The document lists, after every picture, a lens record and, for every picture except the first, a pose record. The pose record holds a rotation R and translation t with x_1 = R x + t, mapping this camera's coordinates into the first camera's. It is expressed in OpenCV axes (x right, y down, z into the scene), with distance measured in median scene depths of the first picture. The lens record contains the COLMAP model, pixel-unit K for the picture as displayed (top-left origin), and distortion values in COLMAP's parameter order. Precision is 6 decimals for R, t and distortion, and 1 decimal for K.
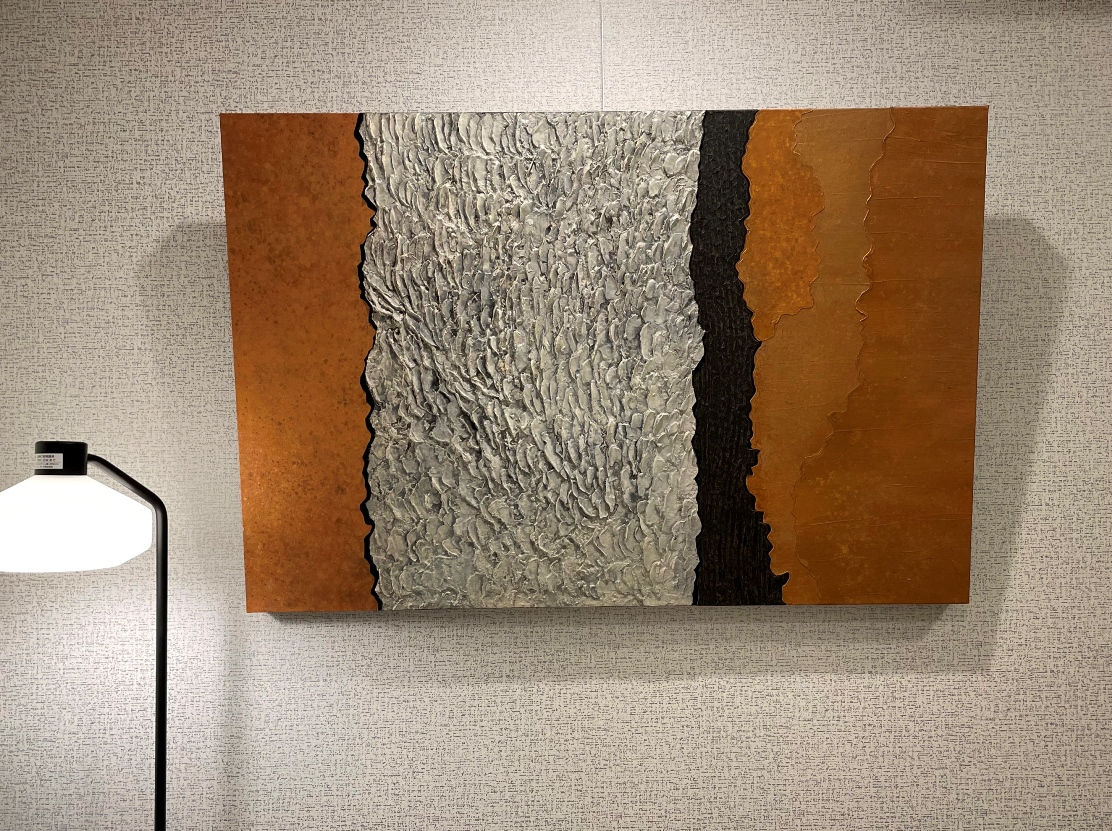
lens RADIAL K [[1194.1, 0, 556.1], [0, 1194.1, 423.3], [0, 0, 1]] dist [0.116577, 0.000000]
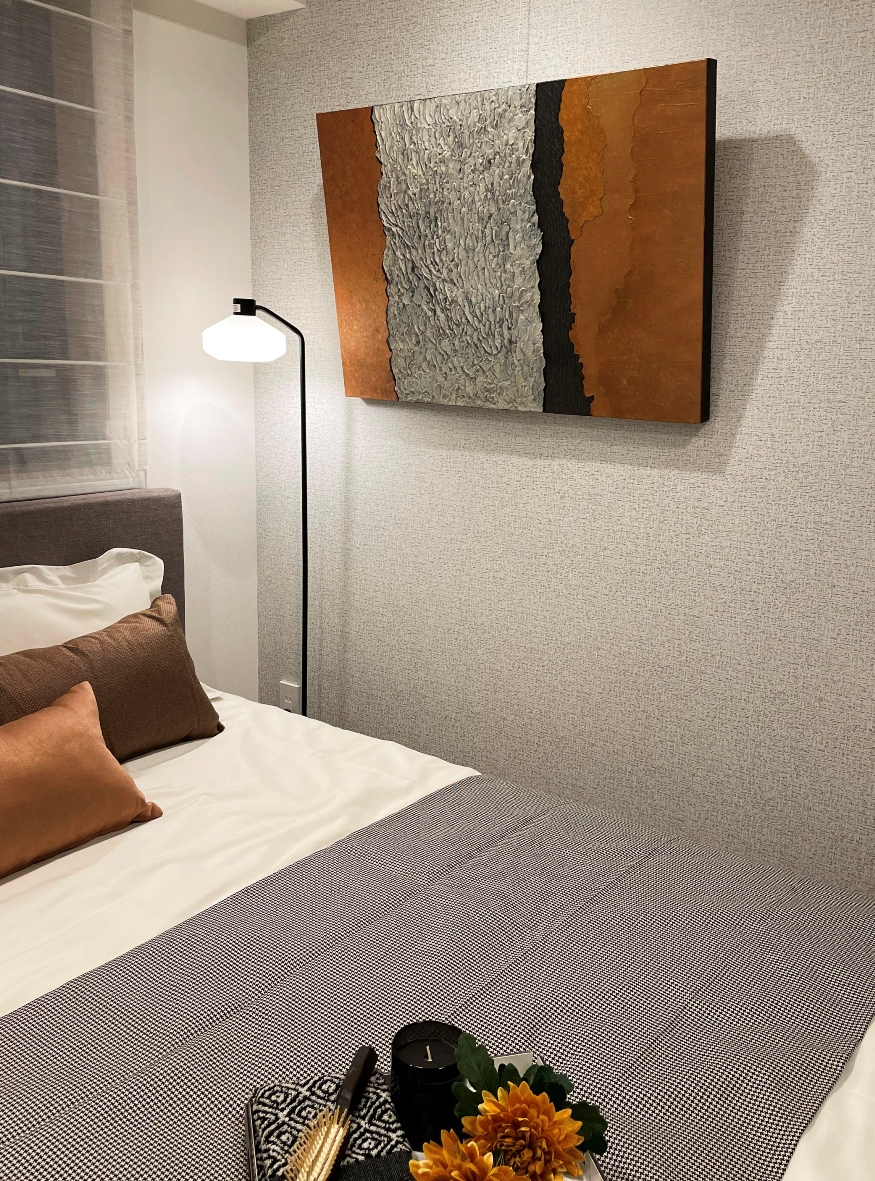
lens RADIAL K [[1268.2, 0, 437.5], [0, 1268.2, 586.5], [0, 0, 1]] dist [0.116577, 0.000000]
pose [[0.732528, 0.164984, -0.660442, 1.203921], [-0.014530, 0.973754, 0.227137, -0.005997], [0.680582, -0.156788, 0.715699, -0.360614]]
